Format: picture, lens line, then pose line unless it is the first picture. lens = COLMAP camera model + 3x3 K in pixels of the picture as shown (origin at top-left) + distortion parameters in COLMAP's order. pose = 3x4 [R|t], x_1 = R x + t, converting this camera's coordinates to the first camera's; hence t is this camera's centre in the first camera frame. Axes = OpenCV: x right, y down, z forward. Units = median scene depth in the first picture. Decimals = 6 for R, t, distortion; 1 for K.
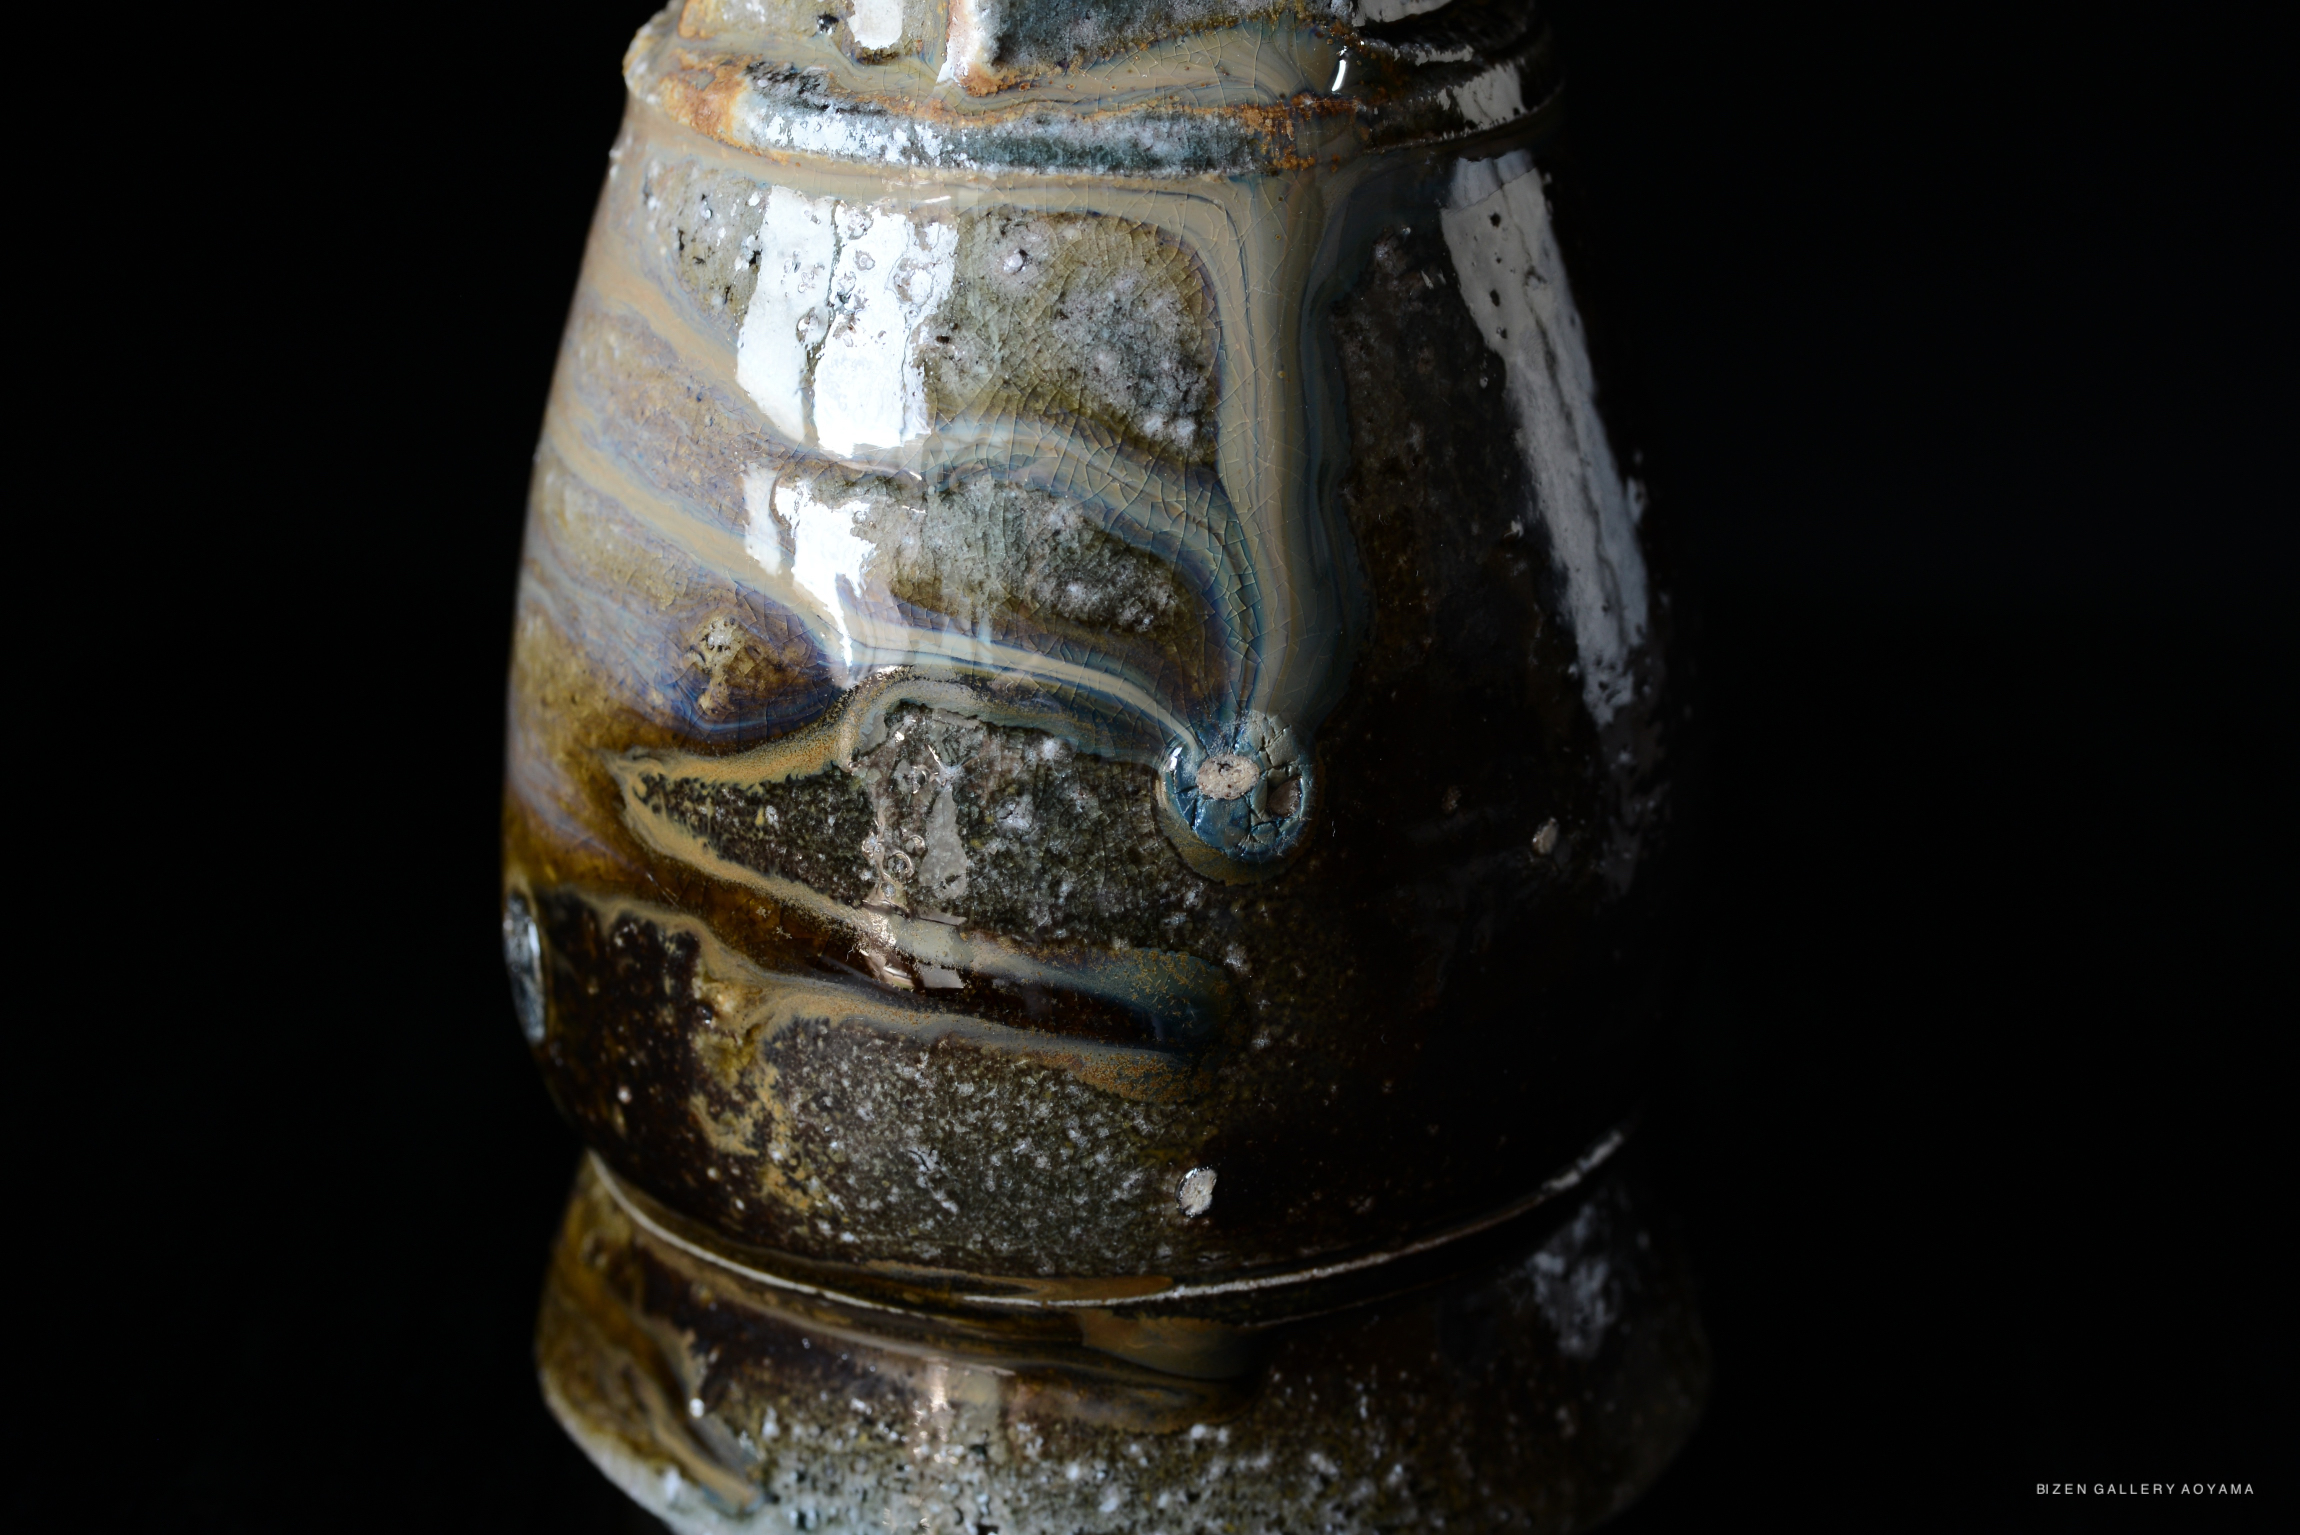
lens RADIAL K [[5467.2, 0, 1150.0], [0, 5467.2, 767.5], [0, 0, 1]] dist [0.078378, 0.036918]
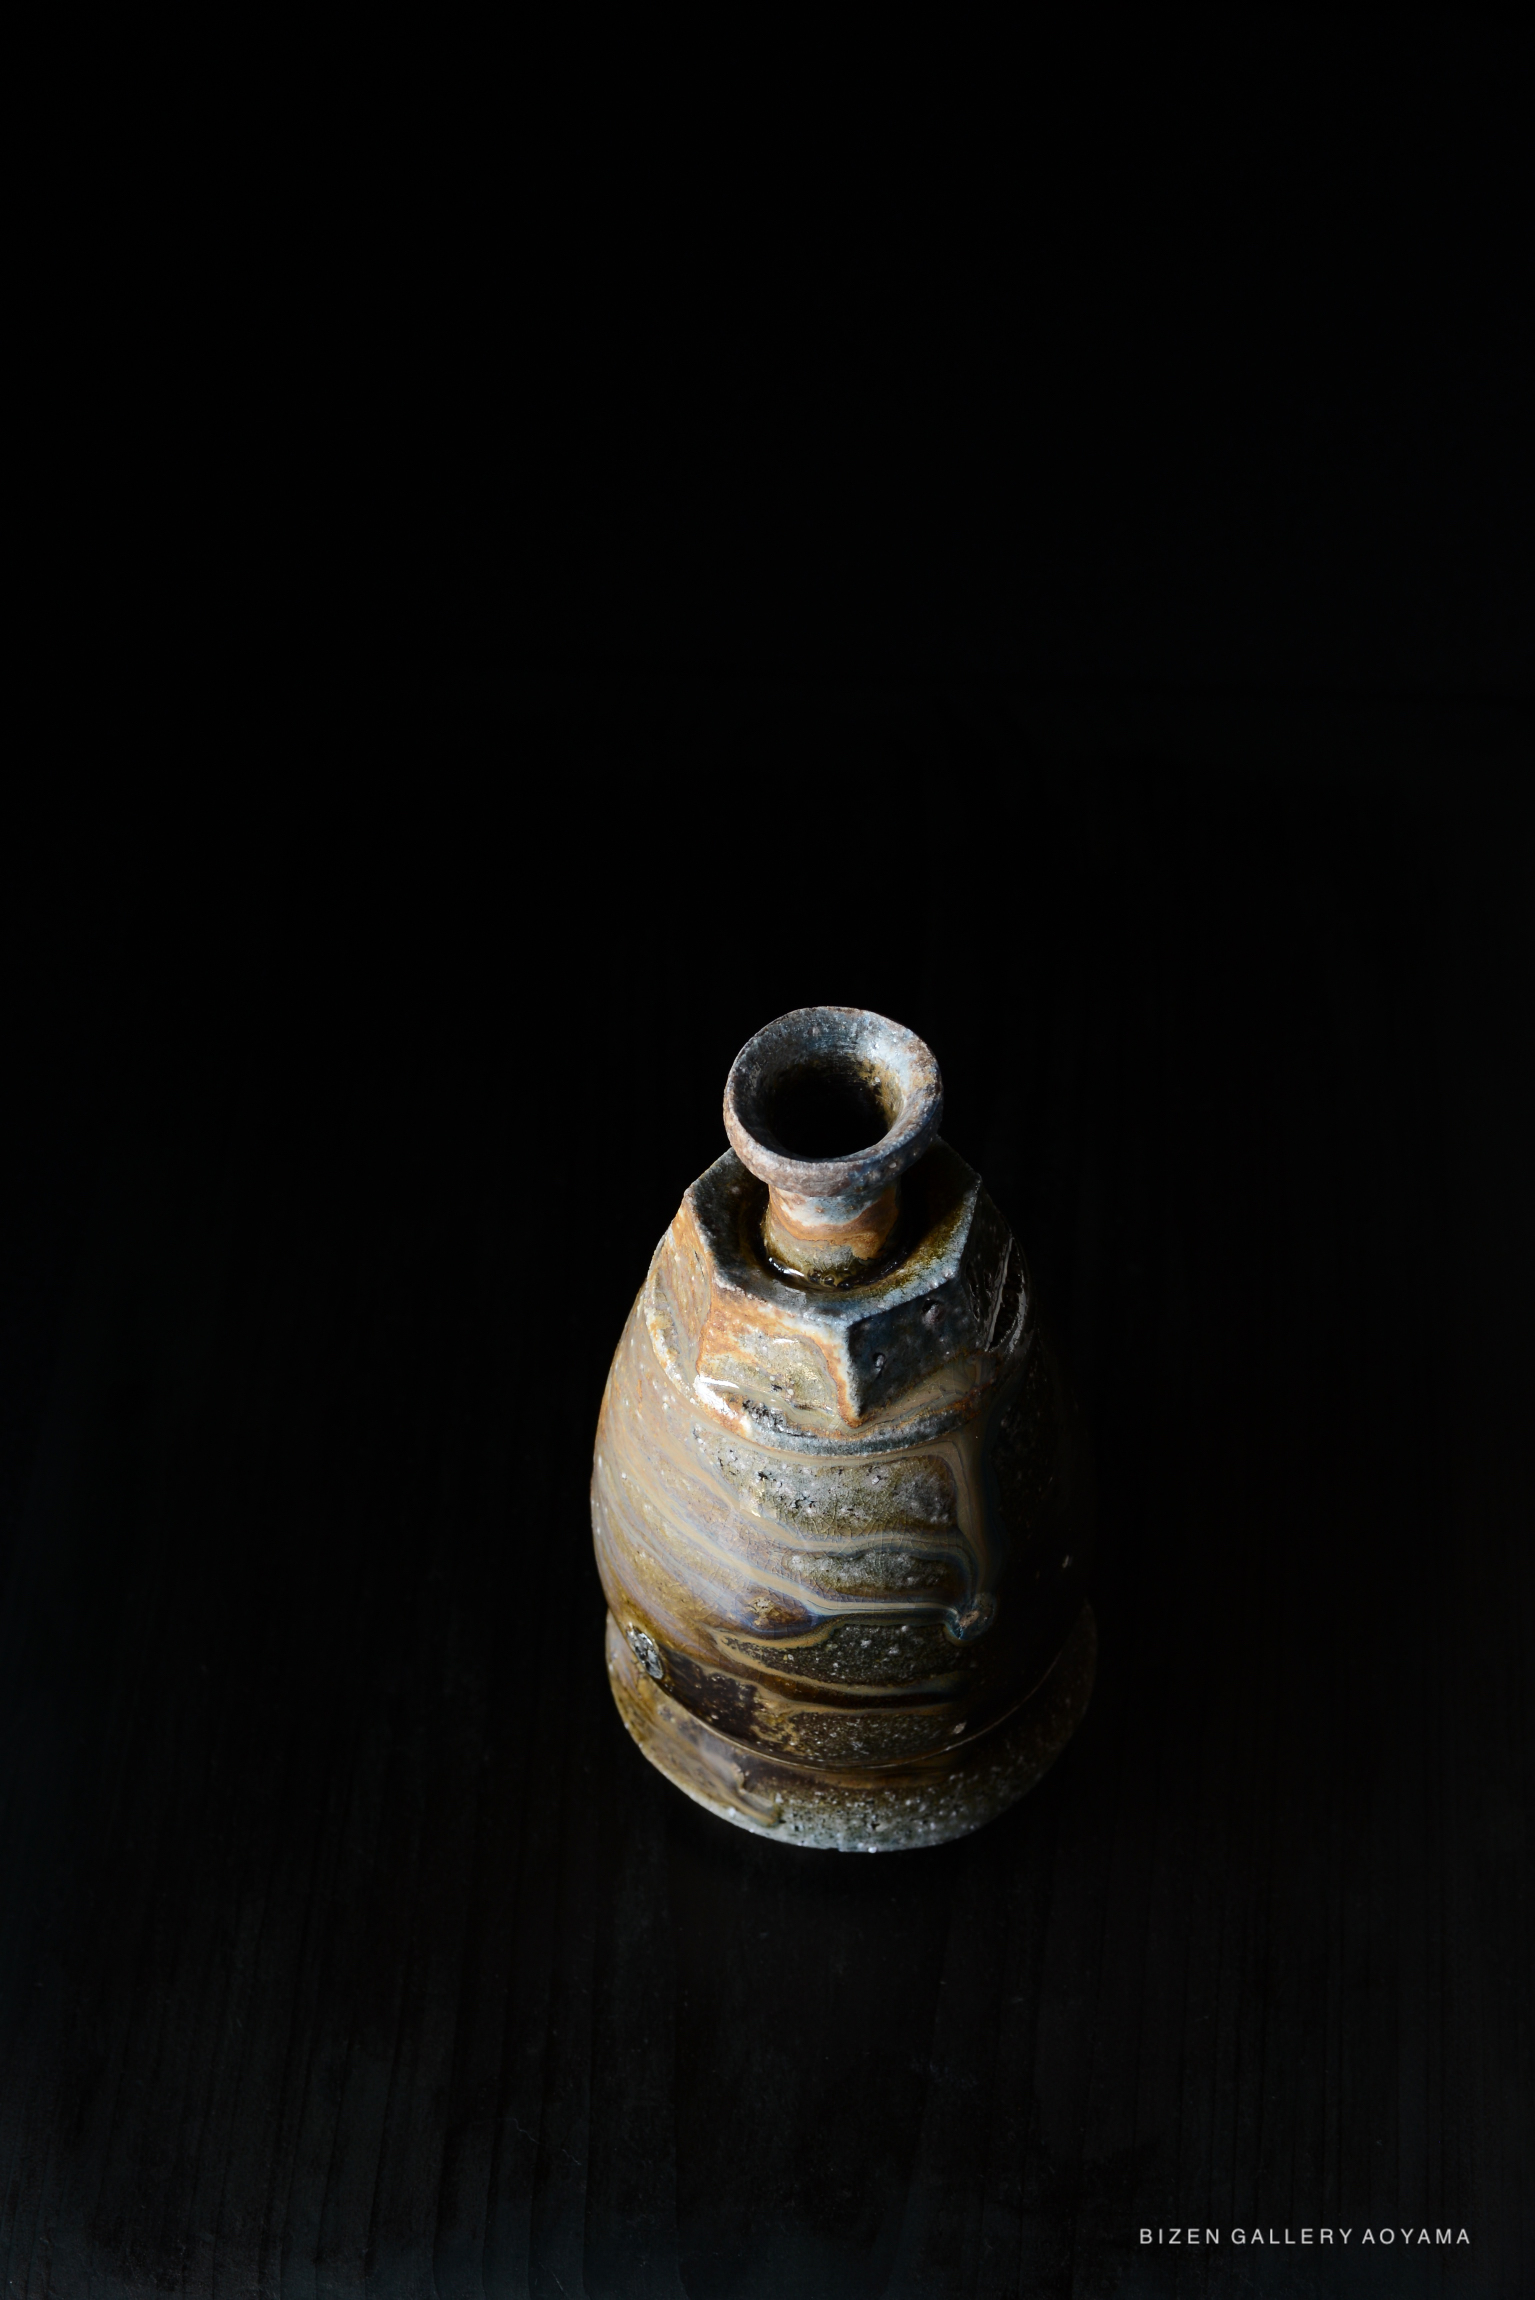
lens RADIAL K [[5467.2, 0, 767.5], [0, 5467.2, 1150.0], [0, 0, 1]] dist [0.078378, 0.036918]
pose [[0.950765, -0.237067, 0.199615, -0.530260], [0.101343, 0.846510, 0.522639, -1.517815], [-0.292876, -0.476677, 0.828856, -0.986606]]
